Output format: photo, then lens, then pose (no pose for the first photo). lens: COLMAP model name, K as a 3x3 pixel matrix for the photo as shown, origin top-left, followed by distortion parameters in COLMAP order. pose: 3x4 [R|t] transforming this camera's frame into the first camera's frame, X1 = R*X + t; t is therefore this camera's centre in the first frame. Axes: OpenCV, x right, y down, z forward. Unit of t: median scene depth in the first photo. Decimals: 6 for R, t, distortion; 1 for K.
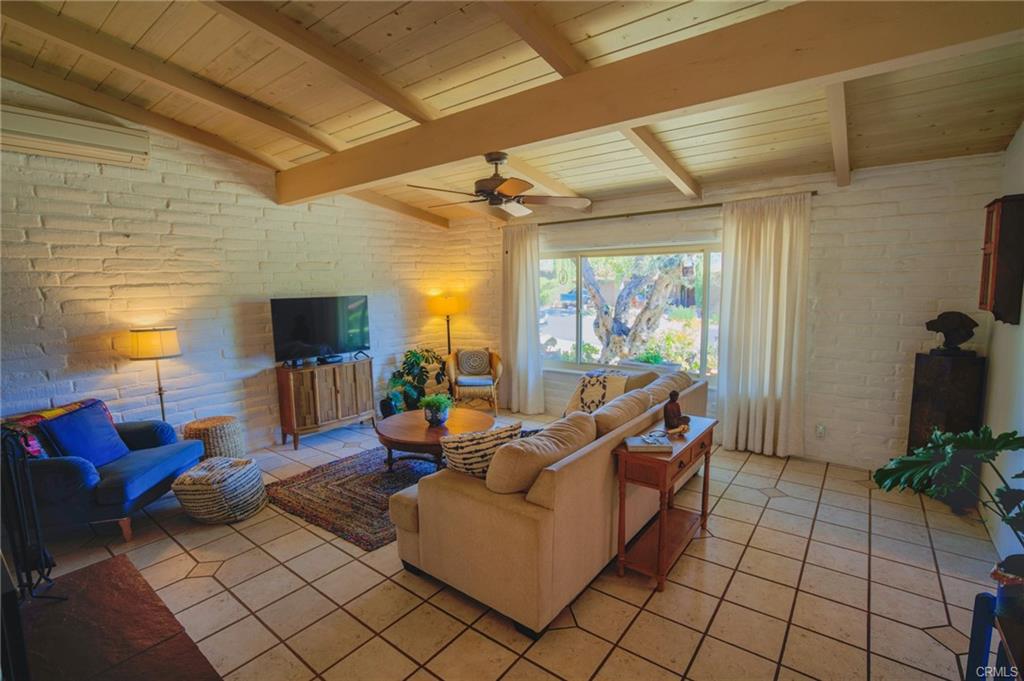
lens RADIAL K [[474.1, 0, 505.0], [0, 474.1, 342.6], [0, 0, 1]] dist [-0.049194, 0.016667]
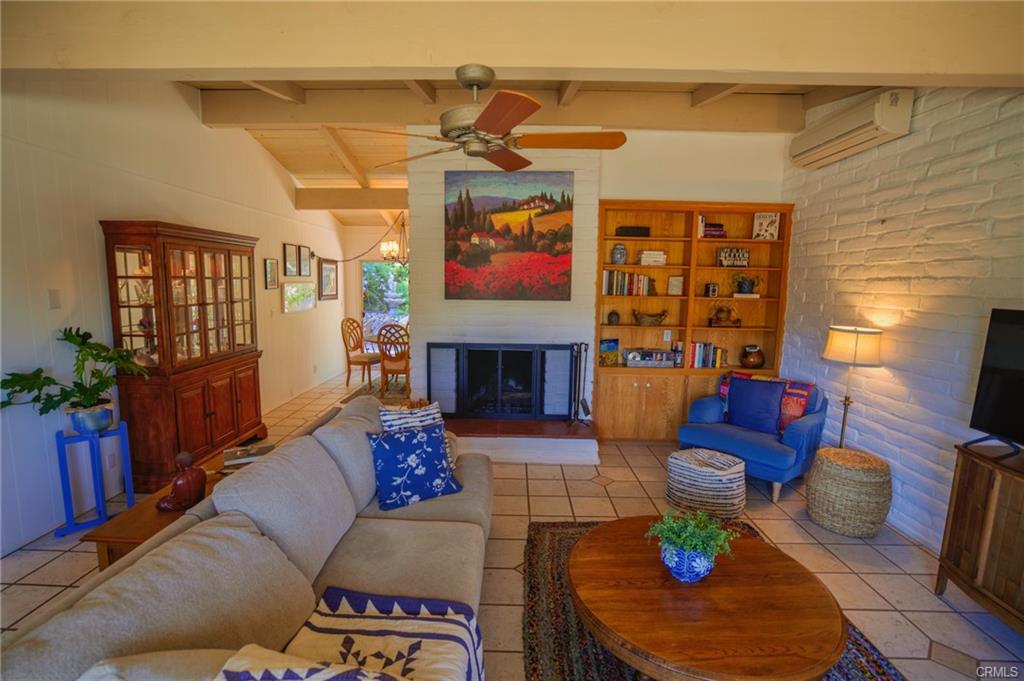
lens RADIAL K [[474.1, 0, 501.7], [0, 474.1, 342.0], [0, 0, 1]] dist [-0.049194, 0.016667]
pose [[-0.802320, 0.084144, -0.590933, 0.235765], [-0.075156, 0.967894, 0.239861, -0.136989], [0.592143, 0.236857, -0.770237, 1.068328]]
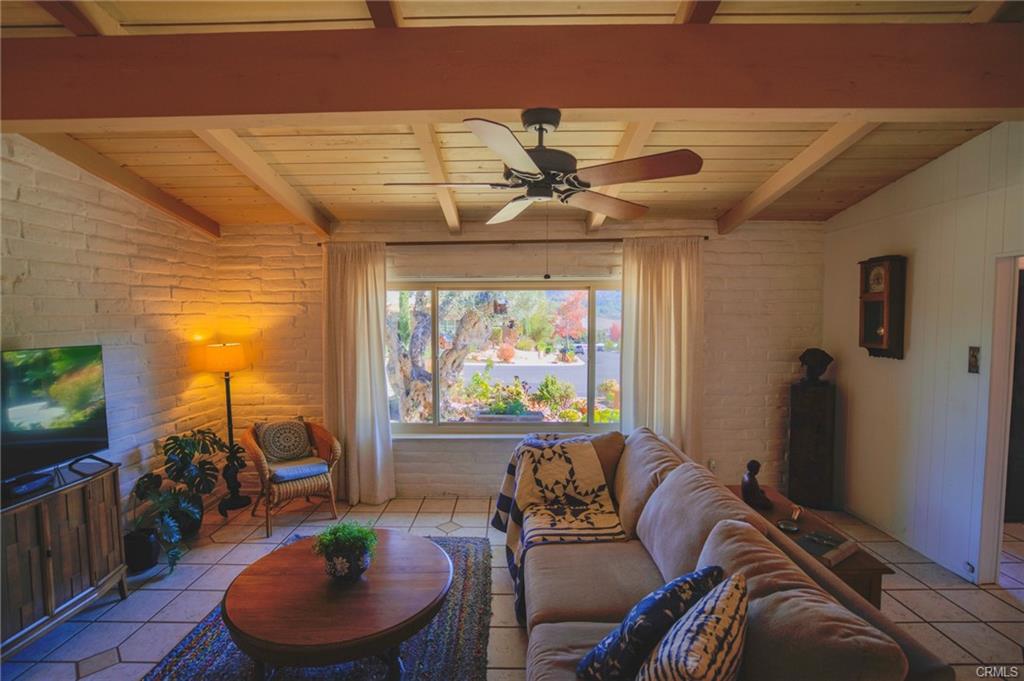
lens RADIAL K [[474.1, 0, 505.0], [0, 474.1, 345.0], [0, 0, 1]] dist [-0.049194, 0.016667]
pose [[0.797610, -0.024922, 0.602658, -0.285804], [0.067295, 0.996585, -0.047852, -0.053538], [-0.599407, 0.078723, 0.796564, 0.385947]]
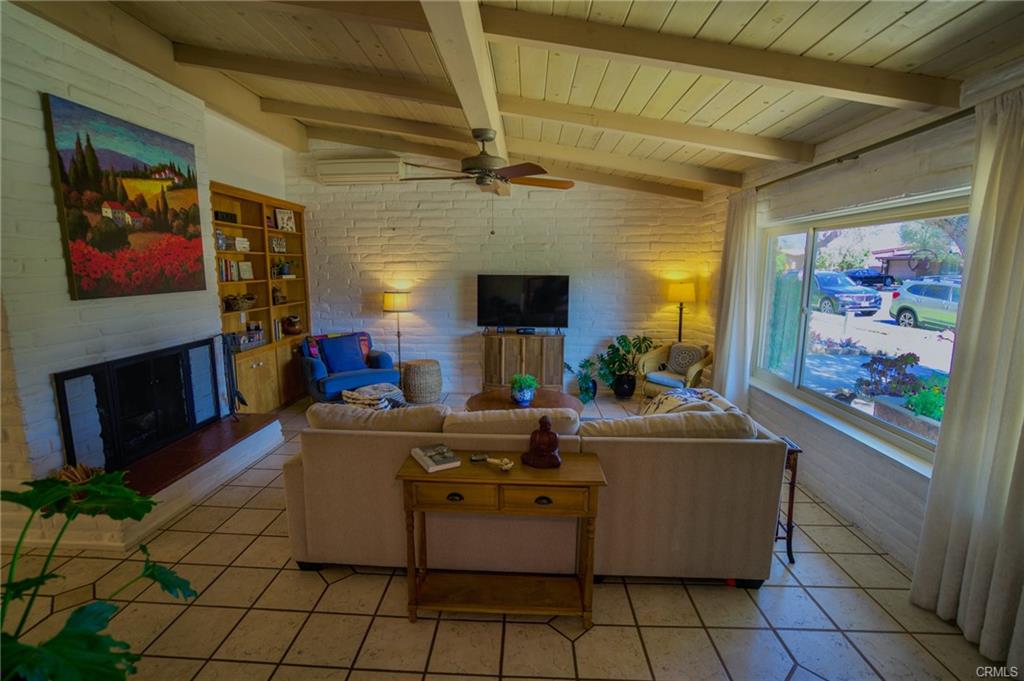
lens RADIAL K [[474.1, 0, 507.9], [0, 474.1, 340.9], [0, 0, 1]] dist [-0.049194, 0.016667]
pose [[0.577380, 0.145287, -0.803445, 0.570479], [-0.114148, 0.988740, 0.096765, -0.050835], [0.808457, 0.035842, 0.587463, 0.336212]]
